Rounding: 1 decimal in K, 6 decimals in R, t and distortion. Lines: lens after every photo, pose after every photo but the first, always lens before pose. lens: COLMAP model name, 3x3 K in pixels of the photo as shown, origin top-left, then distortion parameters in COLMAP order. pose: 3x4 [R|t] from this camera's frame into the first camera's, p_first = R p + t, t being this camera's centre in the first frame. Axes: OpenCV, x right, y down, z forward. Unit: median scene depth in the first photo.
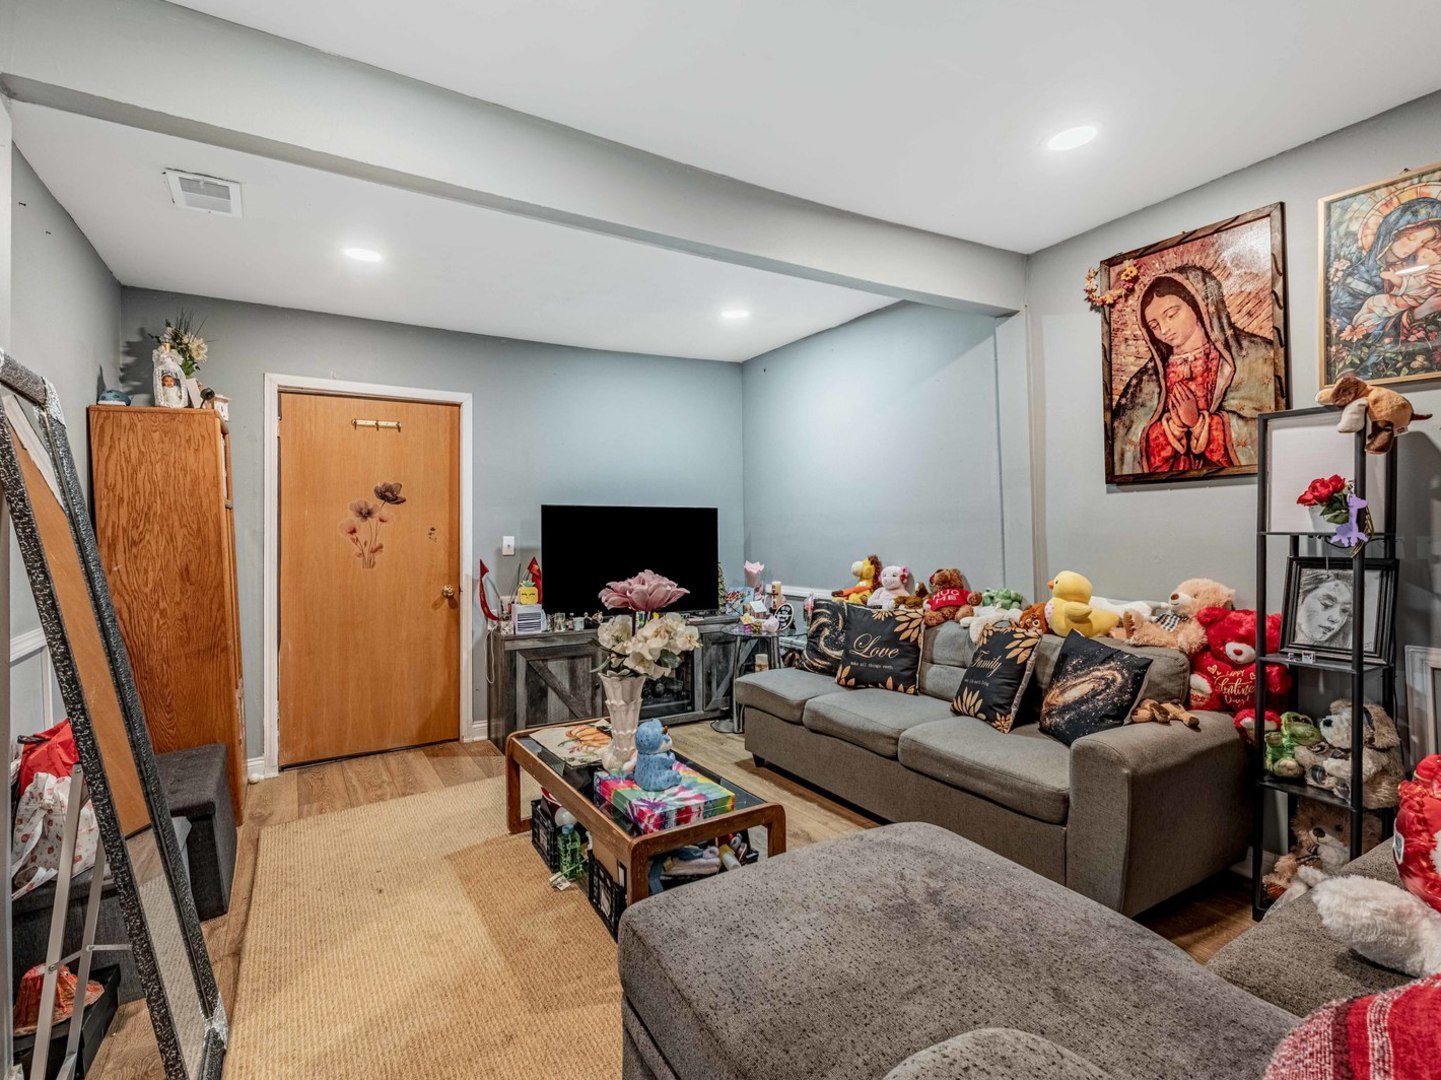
lens RADIAL K [[702.0, 0, 717.7], [0, 702.0, 540.3], [0, 0, 1]] dist [0.002021, -0.000216]
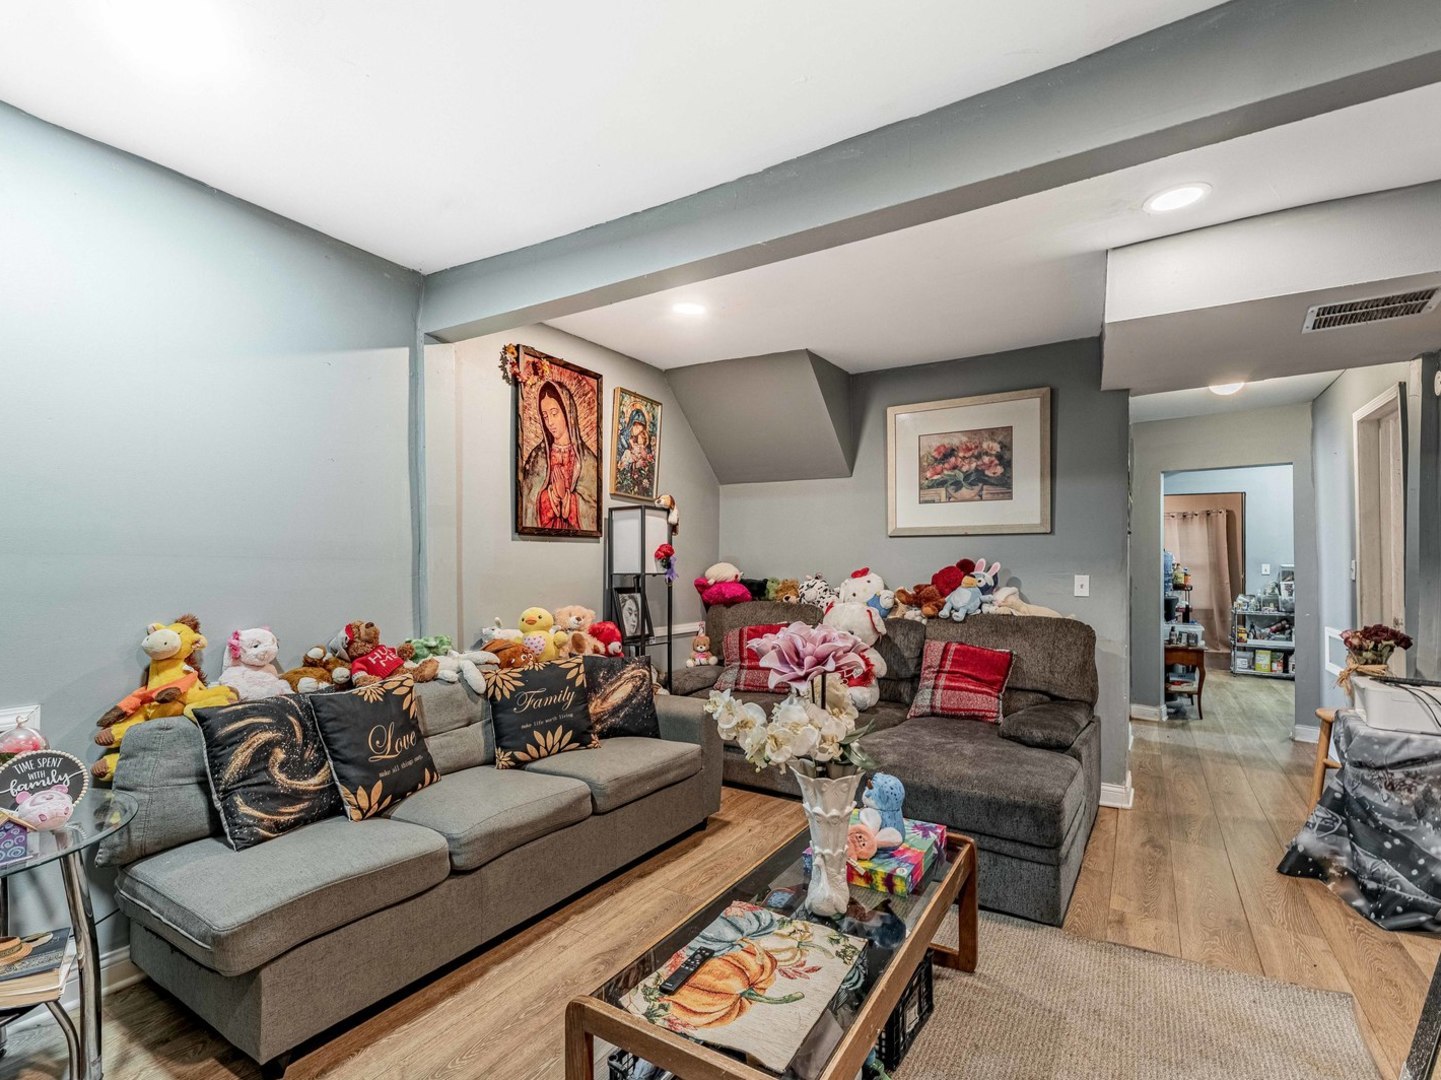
lens RADIAL K [[702.0, 0, 673.6], [0, 702.0, 569.9], [0, 0, 1]] dist [0.002021, -0.000216]
pose [[-0.422873, 0.009295, 0.906141, -0.680251], [0.015485, 0.999876, -0.003030, -0.010712], [-0.906056, 0.012750, -0.422965, 1.366083]]
